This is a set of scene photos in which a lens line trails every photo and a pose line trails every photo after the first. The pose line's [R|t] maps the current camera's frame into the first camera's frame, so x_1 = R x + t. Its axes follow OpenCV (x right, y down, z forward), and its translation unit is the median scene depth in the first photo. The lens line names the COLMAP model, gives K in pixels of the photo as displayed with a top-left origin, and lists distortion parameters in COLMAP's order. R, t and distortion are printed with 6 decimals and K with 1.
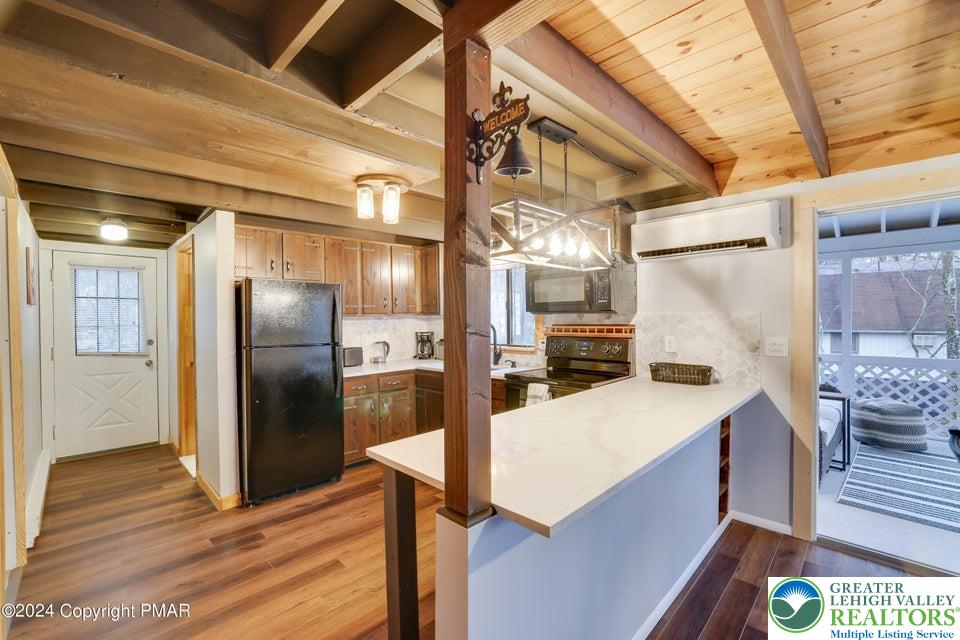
lens RADIAL K [[412.4, 0, 474.8], [0, 412.4, 319.9], [0, 0, 1]] dist [-0.036237, 0.009620]
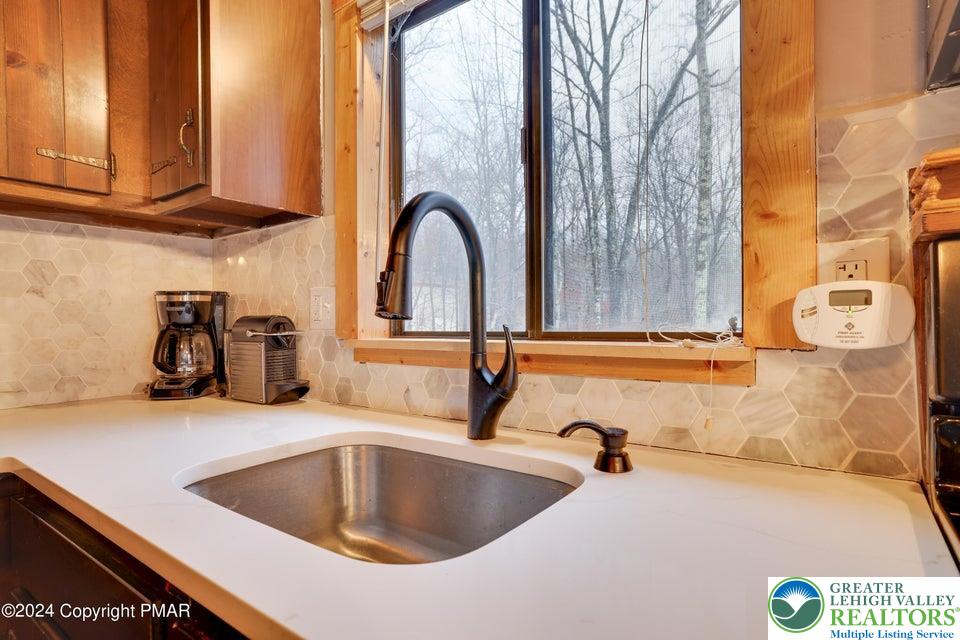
lens RADIAL K [[498.7, 0, 478.0], [0, 498.7, 320.8], [0, 0, 1]] dist [-0.011602, 0.003735]
pose [[0.988868, 0.003799, 0.148749, 0.020269], [-0.002563, 0.999961, -0.008494, 0.077073], [-0.148775, 0.008018, 0.988839, 1.020176]]
